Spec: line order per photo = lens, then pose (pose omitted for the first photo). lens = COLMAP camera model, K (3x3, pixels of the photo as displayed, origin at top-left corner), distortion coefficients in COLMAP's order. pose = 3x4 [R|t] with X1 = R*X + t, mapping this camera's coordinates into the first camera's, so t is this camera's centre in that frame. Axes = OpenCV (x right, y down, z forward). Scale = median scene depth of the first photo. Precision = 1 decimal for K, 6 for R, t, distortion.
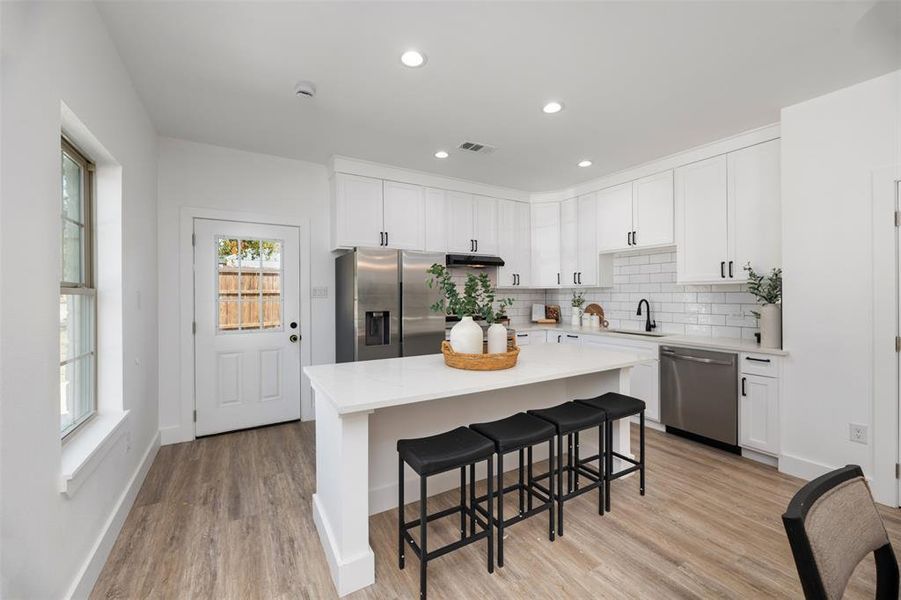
lens RADIAL K [[362.3, 0, 447.8], [0, 362.3, 295.5], [0, 0, 1]] dist [-0.005695, -0.001609]
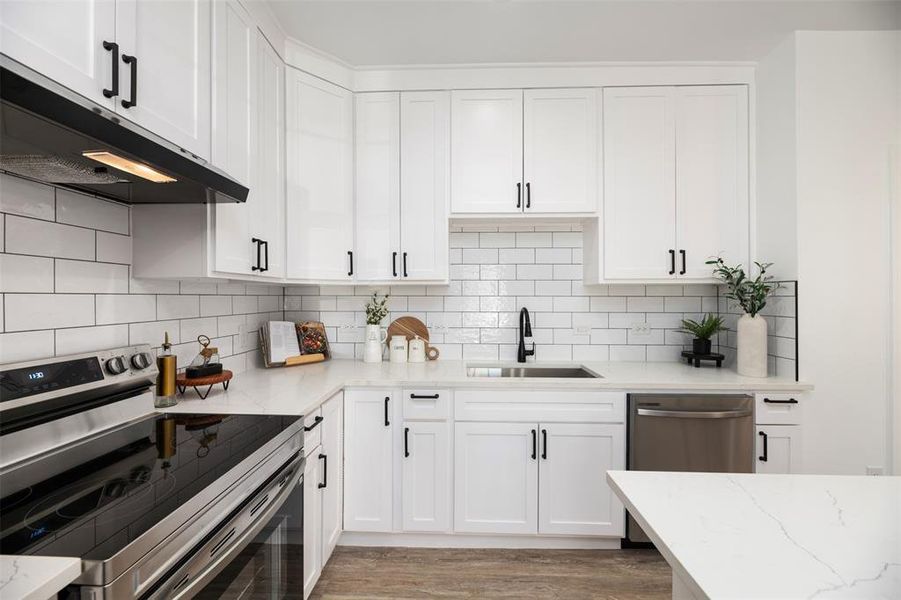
lens RADIAL K [[362.3, 0, 451.1], [0, 362.3, 299.2], [0, 0, 1]] dist [-0.005695, -0.001609]
pose [[0.536521, 0.001301, 0.843886, -0.002438], [-0.000889, 0.999999, -0.000976, -0.002248], [-0.843886, -0.000226, 0.536522, 0.702325]]
